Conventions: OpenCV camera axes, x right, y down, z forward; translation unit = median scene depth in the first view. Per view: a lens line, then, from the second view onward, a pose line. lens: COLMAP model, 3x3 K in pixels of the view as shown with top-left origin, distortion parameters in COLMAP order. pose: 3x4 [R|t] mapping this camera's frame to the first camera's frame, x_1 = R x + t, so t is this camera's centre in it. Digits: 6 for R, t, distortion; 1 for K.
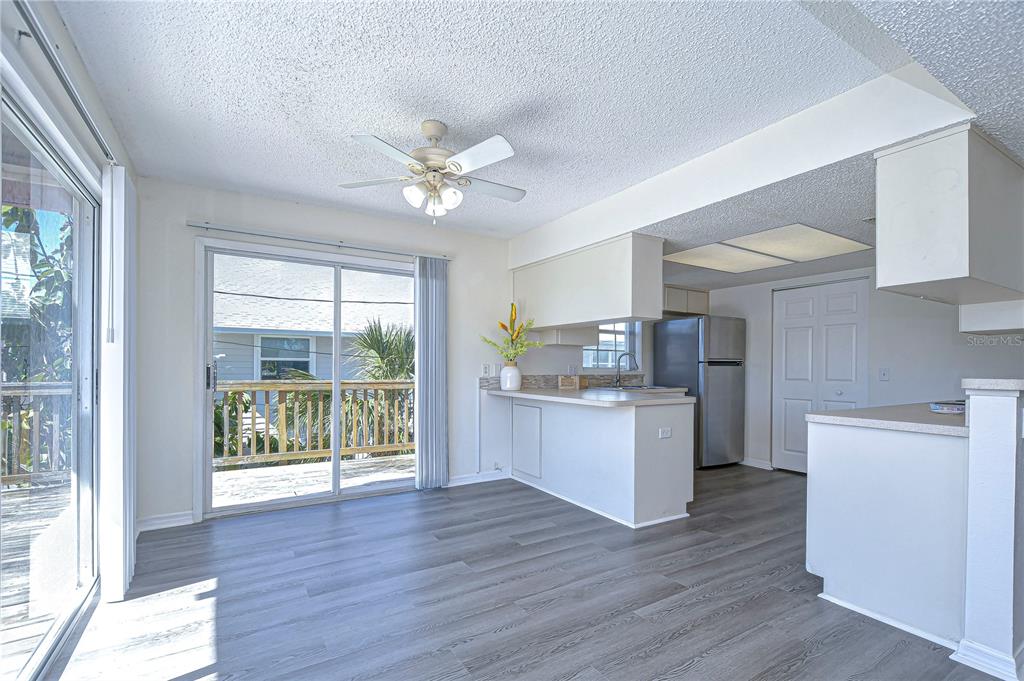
lens RADIAL K [[468.9, 0, 467.9], [0, 468.9, 367.6], [0, 0, 1]] dist [0.000967, -0.009224]
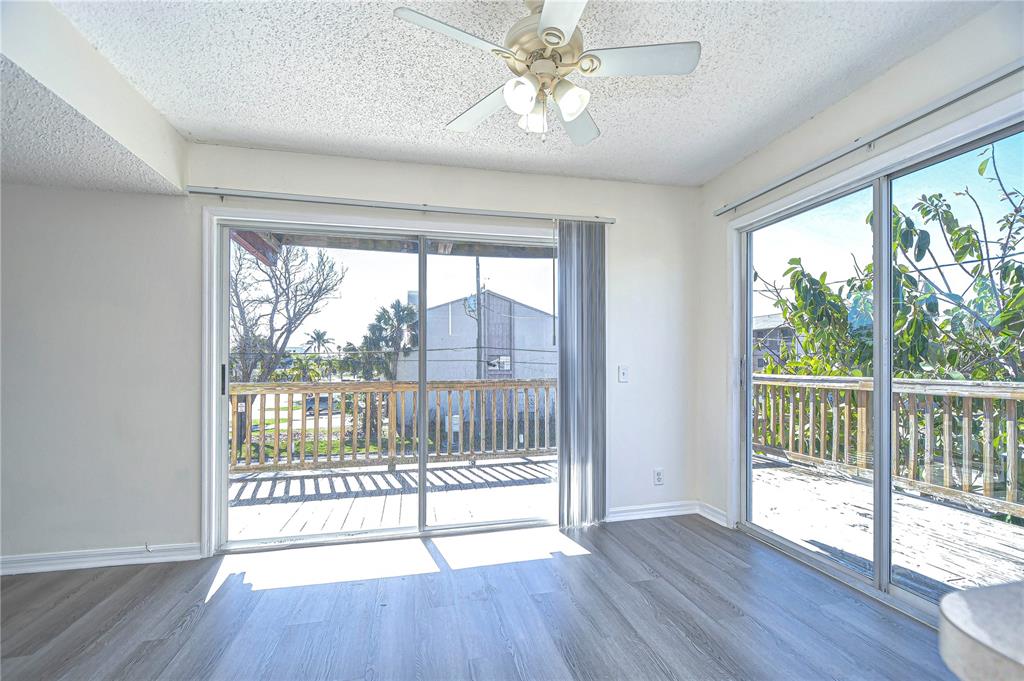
lens RADIAL K [[424.8, 0, 498.6], [0, 424.8, 359.0], [0, 0, 1]] dist [0.000986, -0.000239]
pose [[-0.251560, -0.012752, -0.967758, 0.314007], [0.002945, 0.999898, -0.013941, 0.004143], [0.967837, -0.006357, -0.251497, 0.666398]]
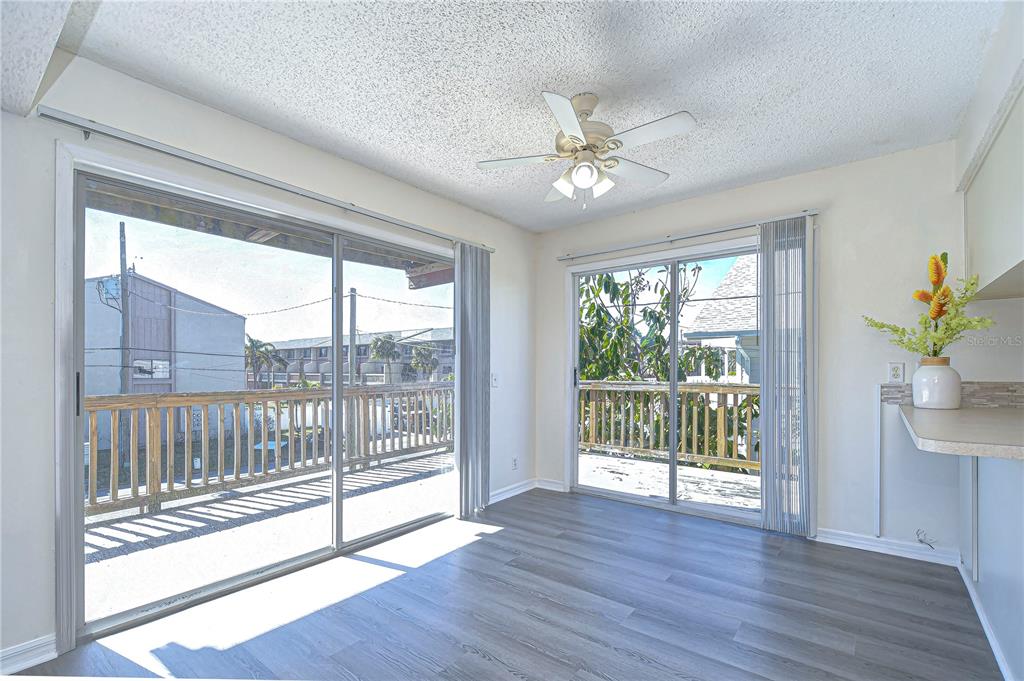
lens RADIAL K [[437.8, 0, 494.0], [0, 437.8, 369.4], [0, 0, 1]] dist [-0.000262, -0.000232]
pose [[0.378403, -0.004845, -0.925628, 0.389395], [0.003113, 0.999987, -0.003962, 0.002108], [0.925636, -0.001382, 0.378413, 0.320003]]
